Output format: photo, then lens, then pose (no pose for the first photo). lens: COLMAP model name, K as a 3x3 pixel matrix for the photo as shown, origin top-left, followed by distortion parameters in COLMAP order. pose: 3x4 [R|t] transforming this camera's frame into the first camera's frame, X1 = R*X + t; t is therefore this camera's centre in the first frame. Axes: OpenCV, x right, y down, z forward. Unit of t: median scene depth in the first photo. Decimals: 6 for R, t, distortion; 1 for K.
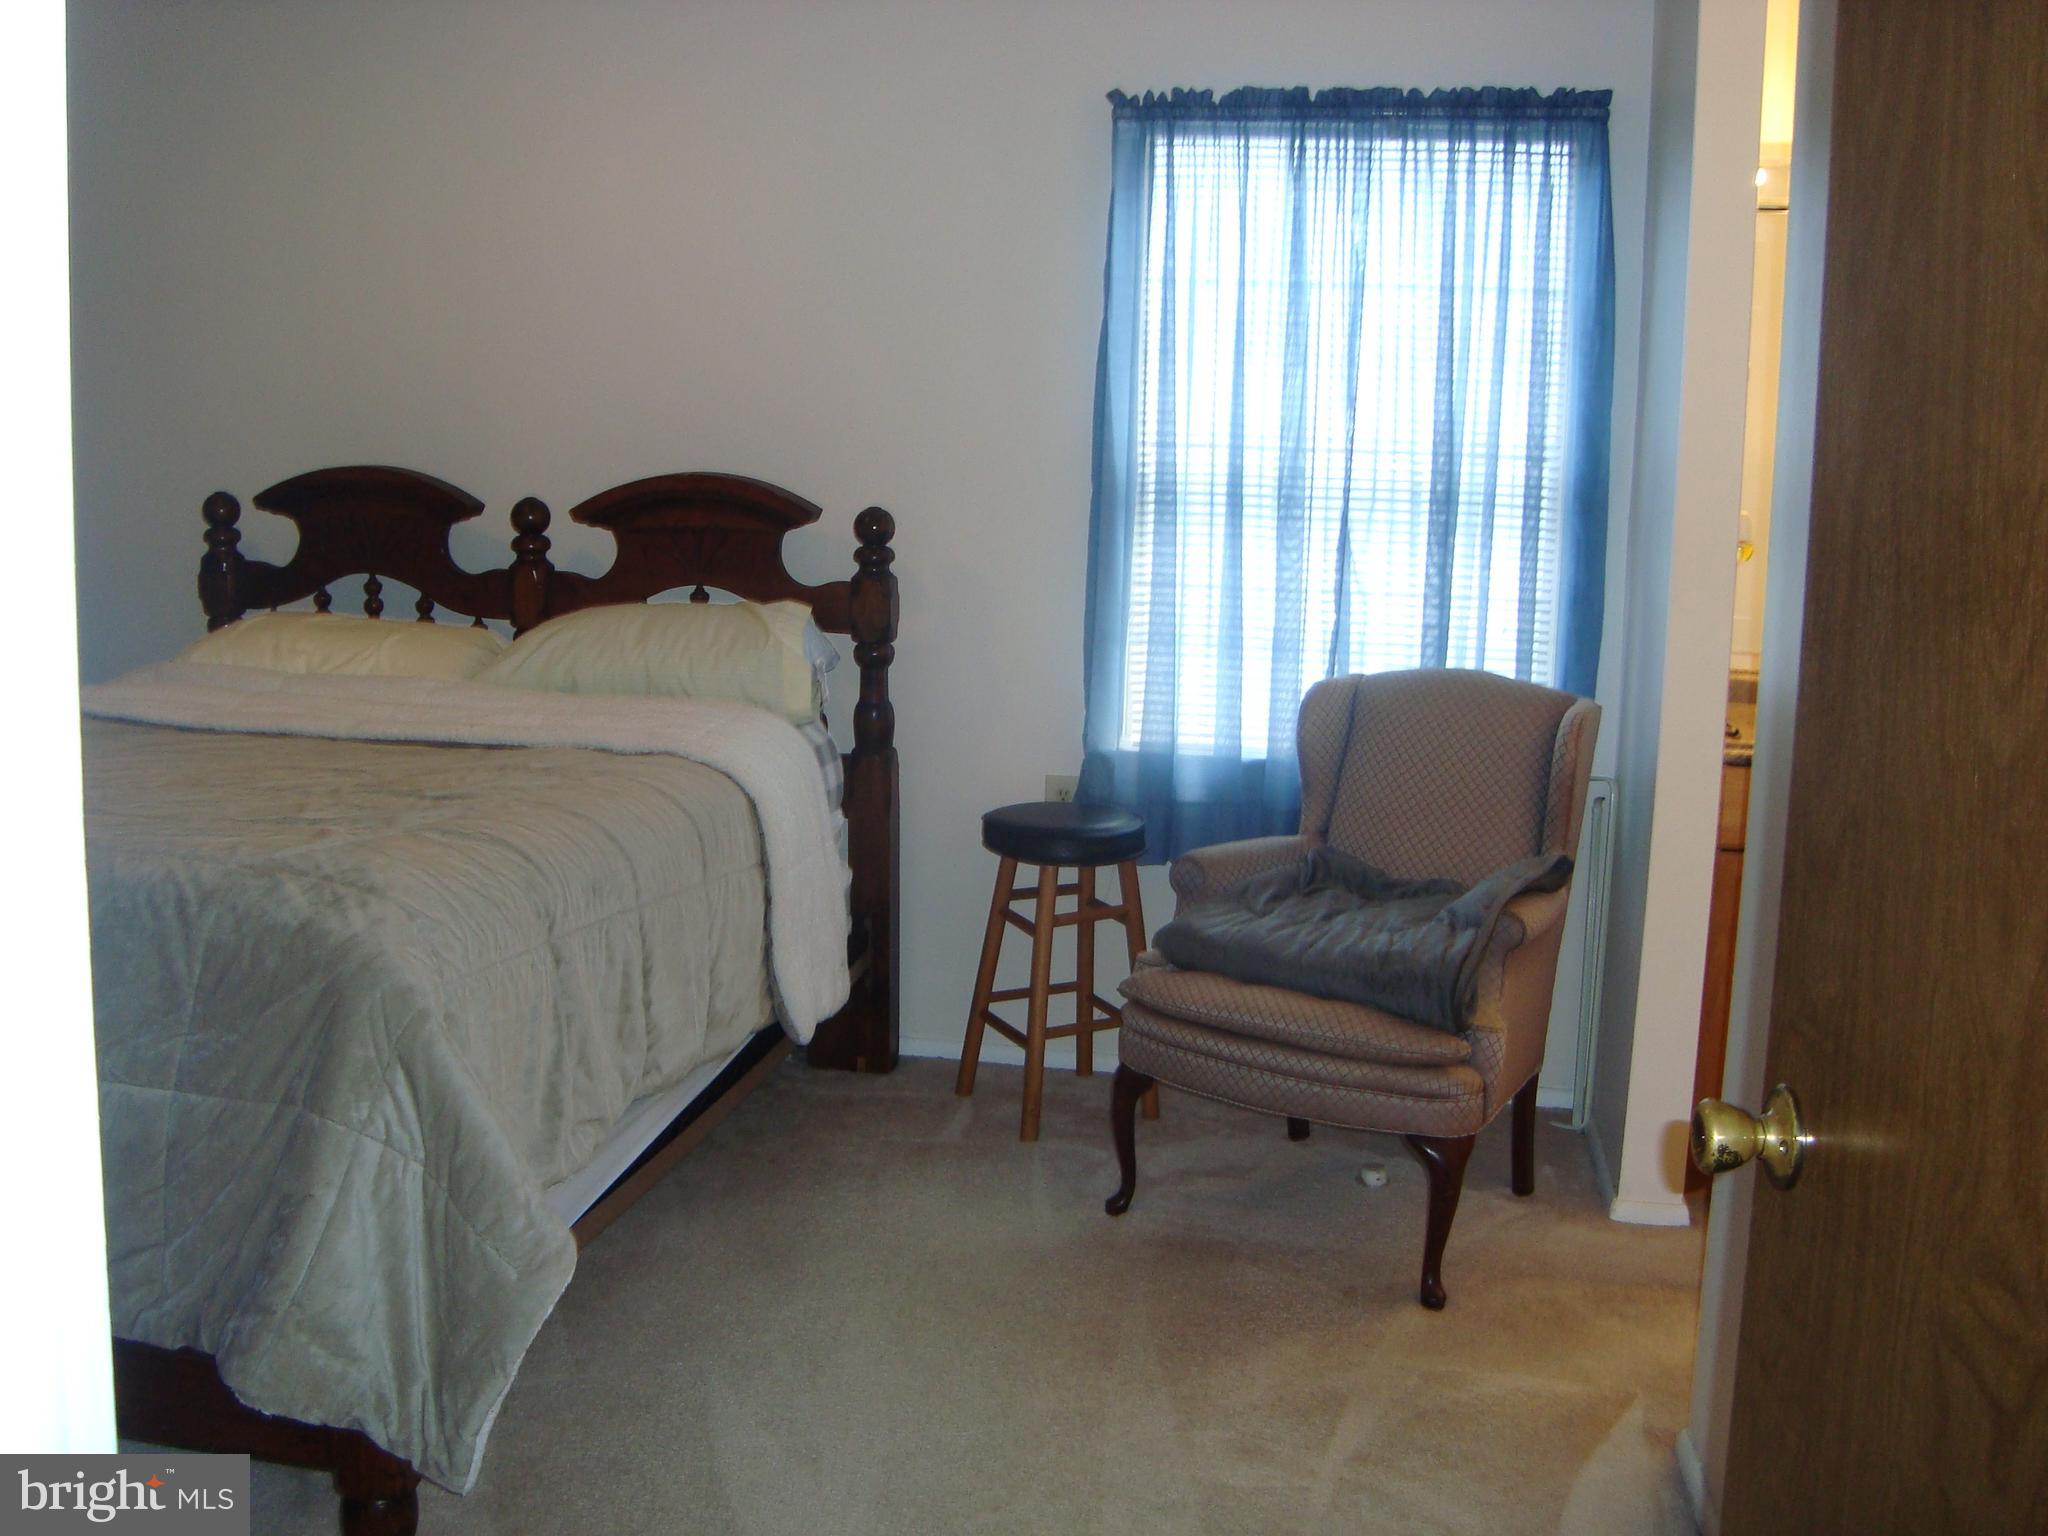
lens RADIAL K [[2045.2, 0, 1019.2], [0, 2045.2, 757.5], [0, 0, 1]] dist [-0.212570, 0.252927]
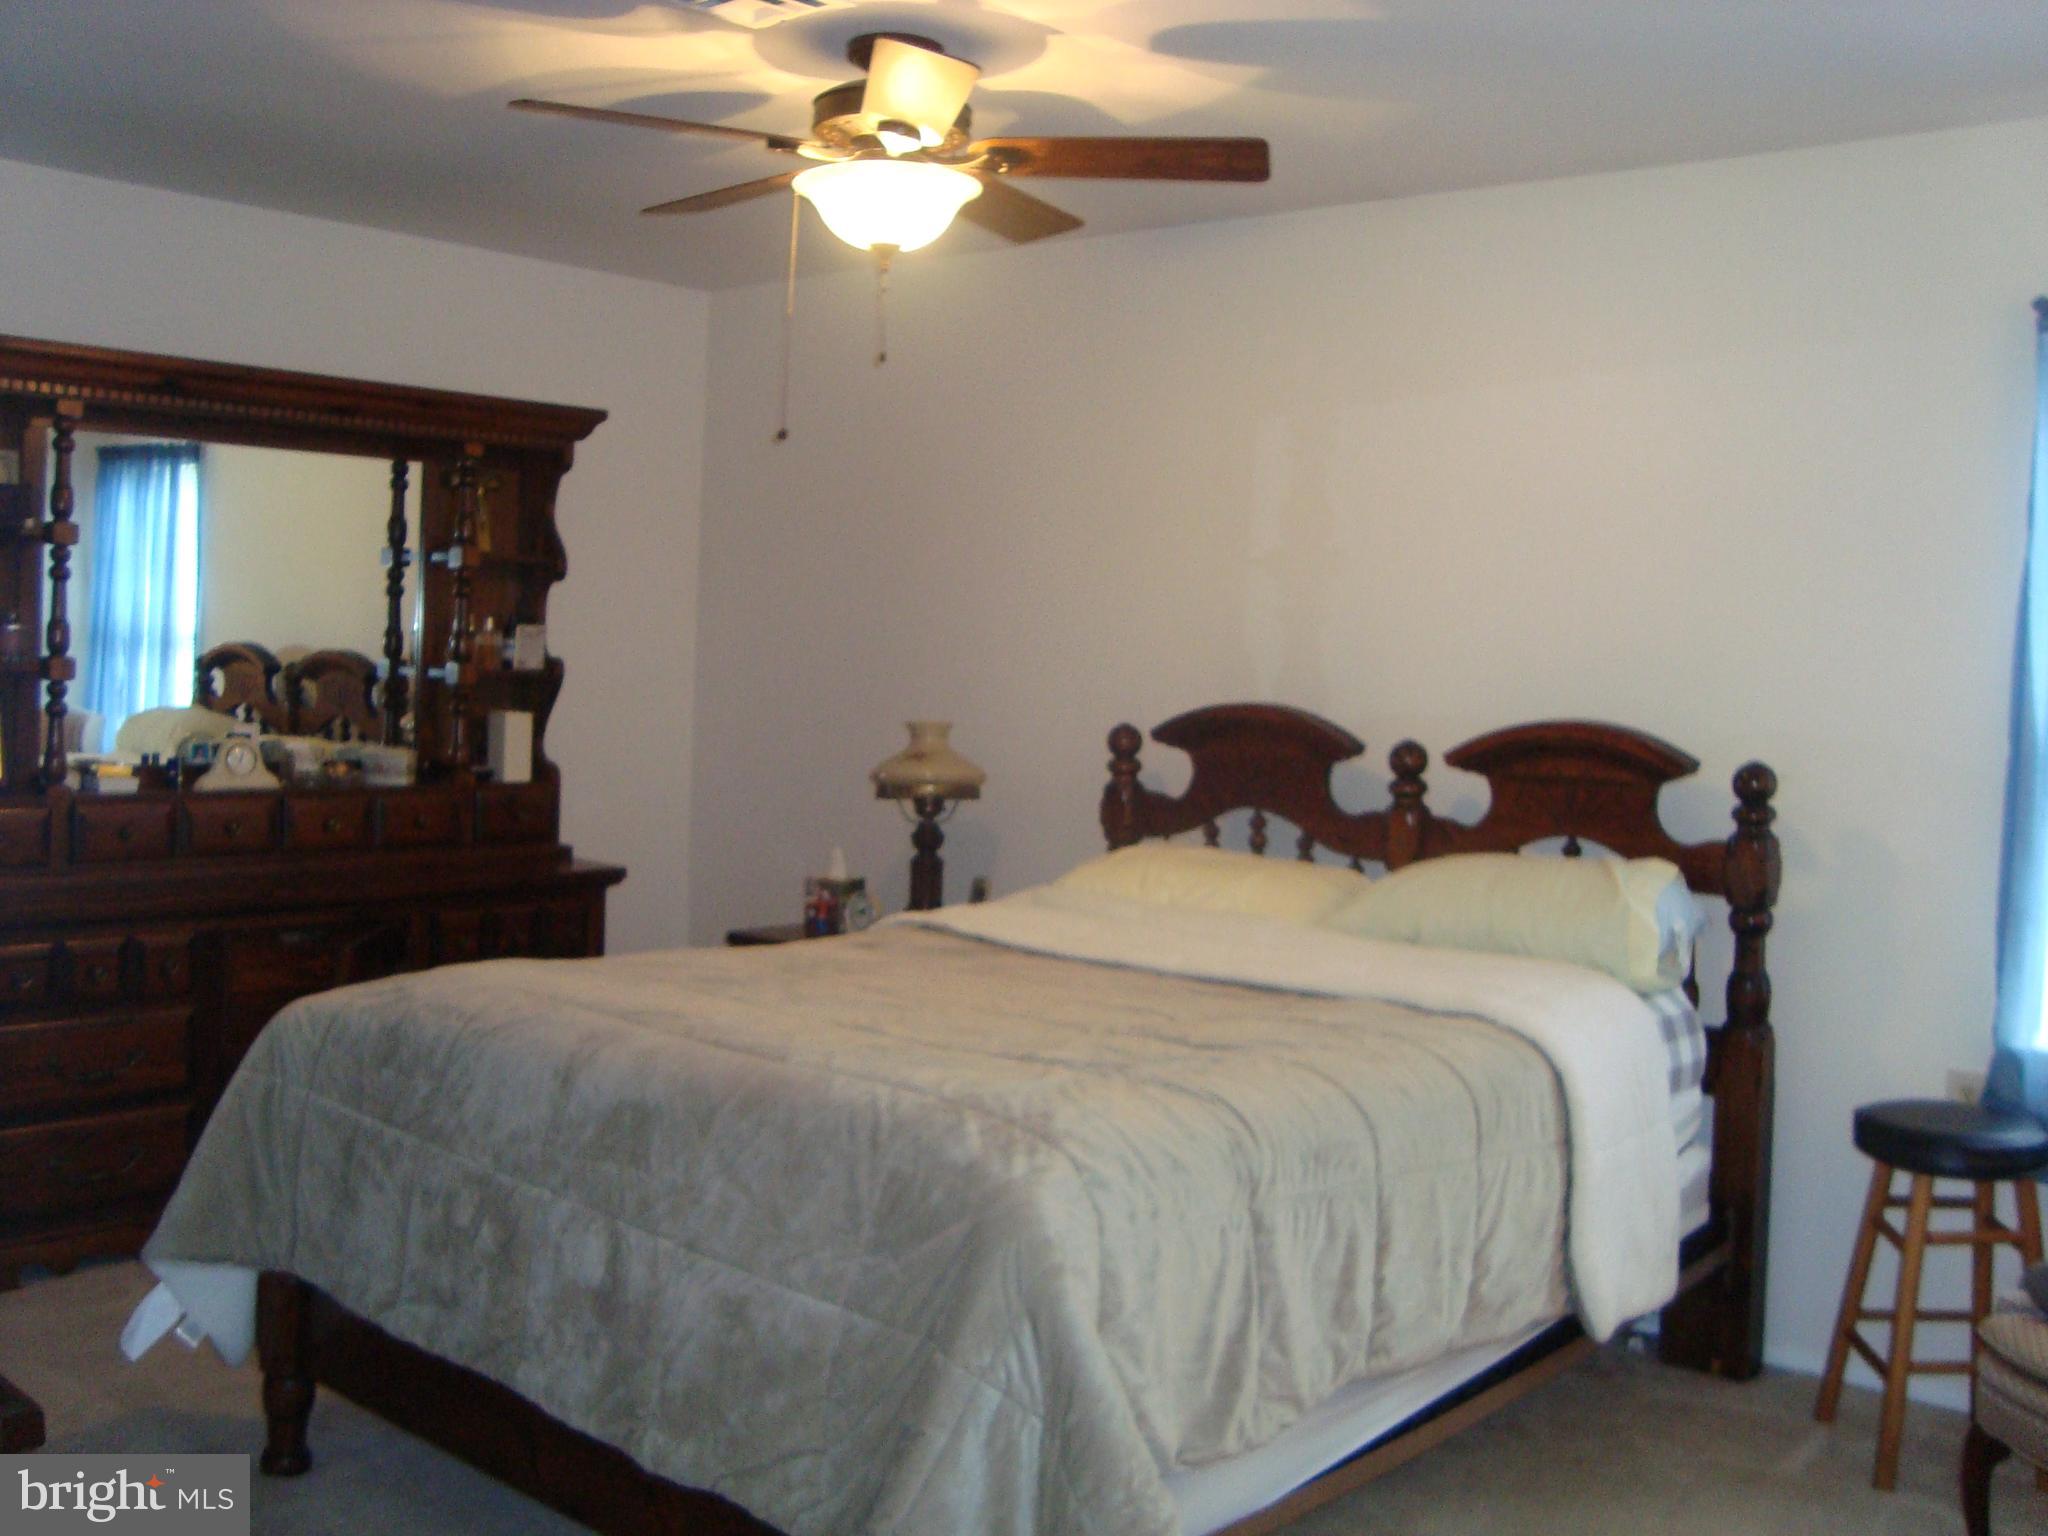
lens RADIAL K [[2045.2, 0, 1019.2], [0, 2045.2, 757.5], [0, 0, 1]] dist [-0.212570, 0.252927]
pose [[0.859841, 0.025346, -0.509933, 0.118553], [-0.081089, 0.992869, -0.087382, -0.021803], [0.504082, 0.116484, 0.855764, 0.065115]]
